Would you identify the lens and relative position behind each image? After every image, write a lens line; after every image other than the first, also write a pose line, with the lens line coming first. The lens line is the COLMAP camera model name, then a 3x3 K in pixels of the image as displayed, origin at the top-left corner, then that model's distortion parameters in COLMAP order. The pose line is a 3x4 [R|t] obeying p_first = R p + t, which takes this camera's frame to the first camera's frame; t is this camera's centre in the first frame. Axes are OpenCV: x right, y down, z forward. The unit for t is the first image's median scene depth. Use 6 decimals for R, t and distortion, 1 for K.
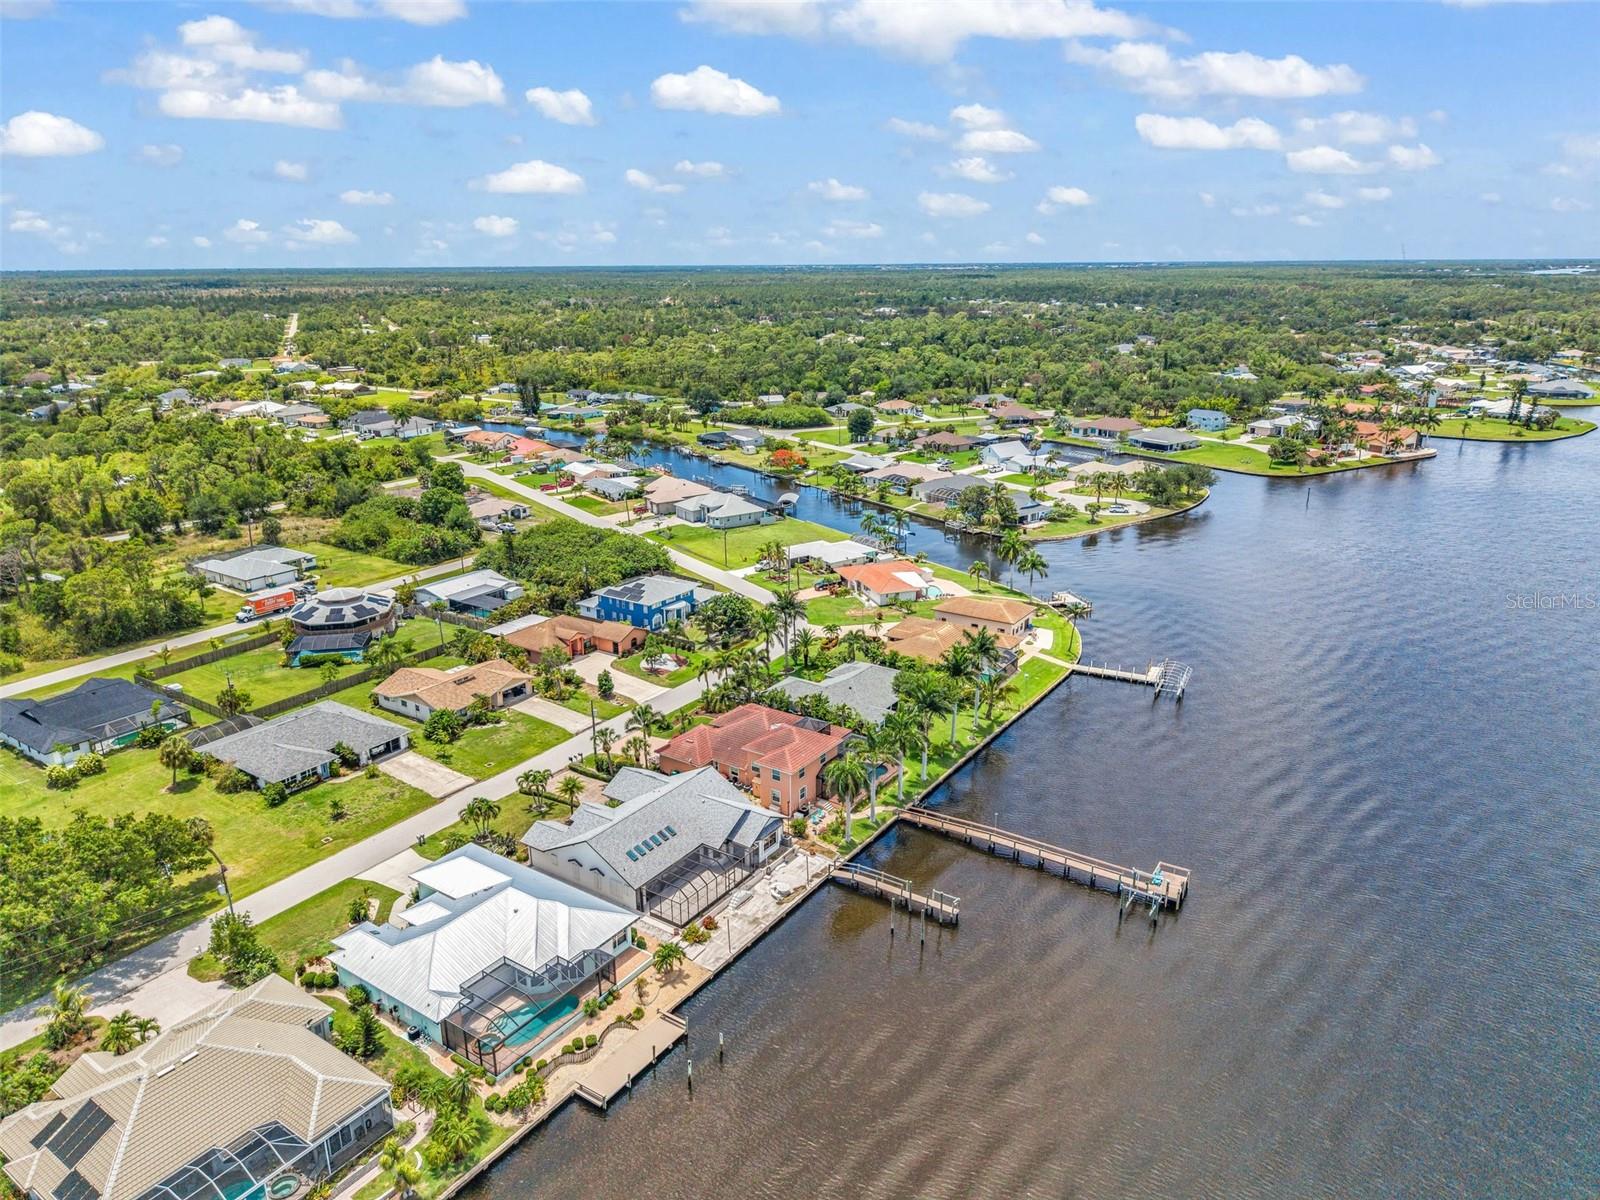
lens RADIAL K [[1059.2, 0, 801.0], [0, 1059.2, 604.4], [0, 0, 1]] dist [0.084106, -0.100531]
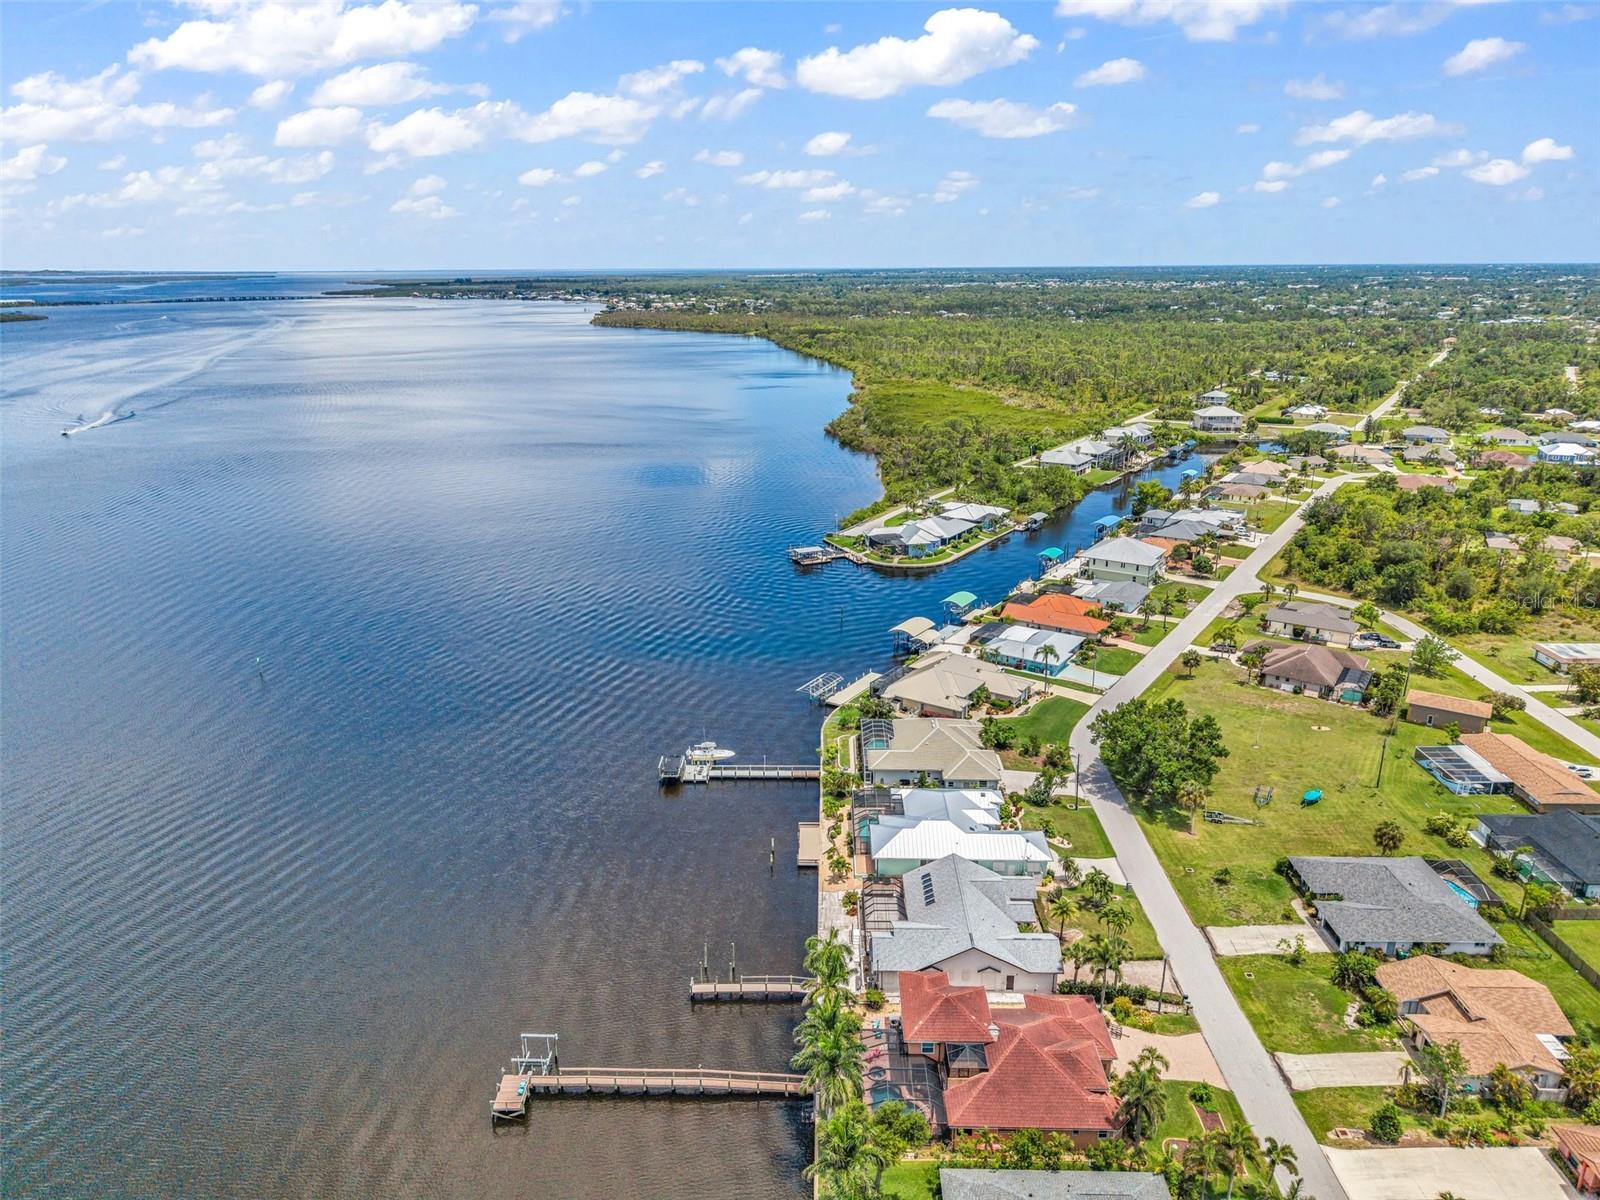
lens RADIAL K [[1068.5, 0, 797.8], [0, 1068.5, 611.1], [0, 0, 1]] dist [0.033560, -0.035039]
pose [[-0.840995, 0.178136, -0.510877, 0.356298], [-0.155548, 0.824774, 0.543648, -0.437765], [0.518201, 0.536671, -0.665922, 1.013752]]
